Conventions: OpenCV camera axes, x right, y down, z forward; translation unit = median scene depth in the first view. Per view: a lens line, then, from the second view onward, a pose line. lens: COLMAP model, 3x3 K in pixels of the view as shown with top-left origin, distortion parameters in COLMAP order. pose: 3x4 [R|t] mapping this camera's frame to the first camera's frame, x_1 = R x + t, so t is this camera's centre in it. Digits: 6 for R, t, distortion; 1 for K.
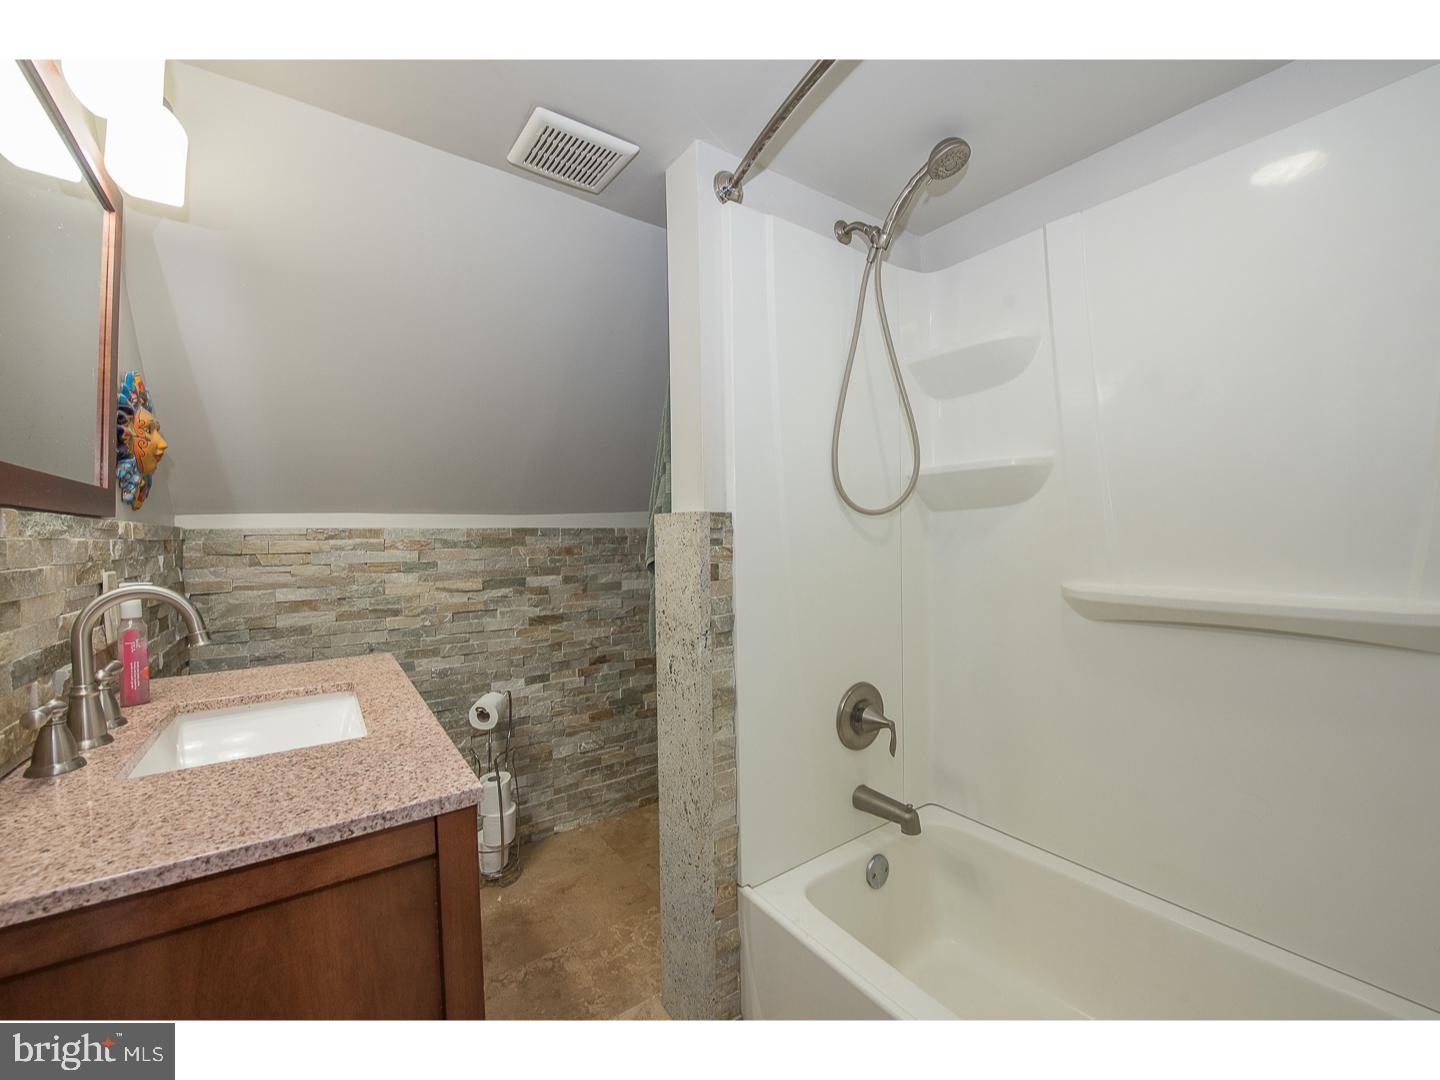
lens RADIAL K [[581.0, 0, 720.0], [0, 581.0, 540.0], [0, 0, 1]] dist [-0.008937, -0.003734]
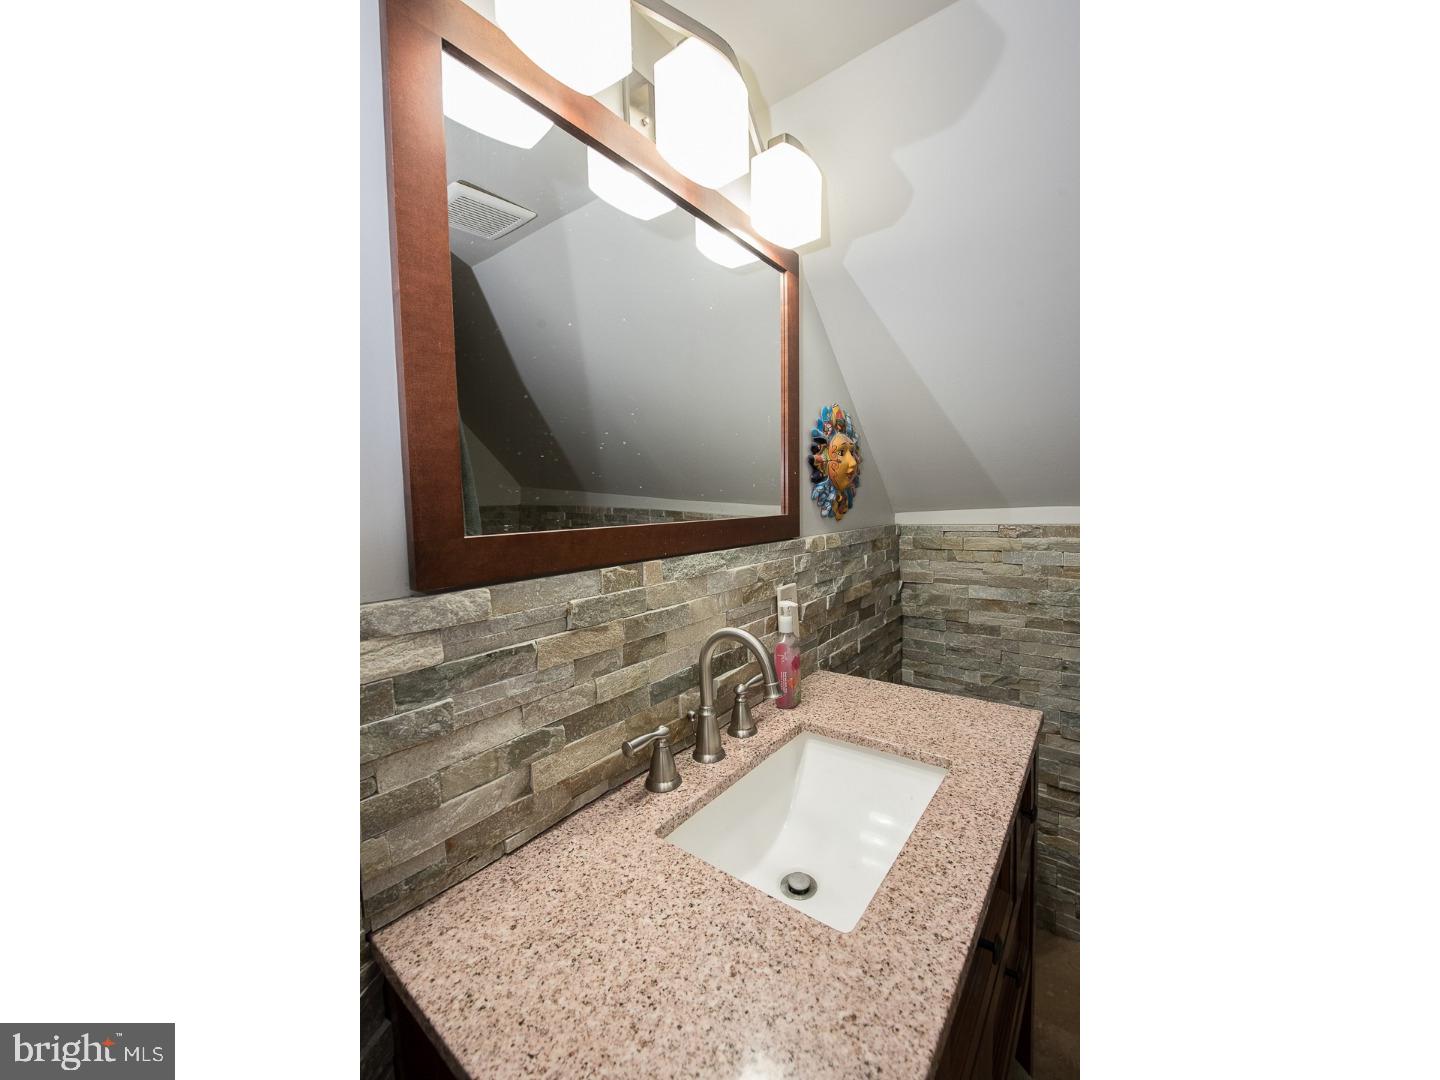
lens RADIAL K [[498.9, 0, 720.0], [0, 498.9, 540.0], [0, 0, 1]] dist [-0.016415, -0.000096]
pose [[0.284494, 0.072364, -0.955943, -0.089844], [0.025761, 0.996210, 0.083079, -0.099928], [0.958332, -0.048262, 0.281551, 0.446062]]
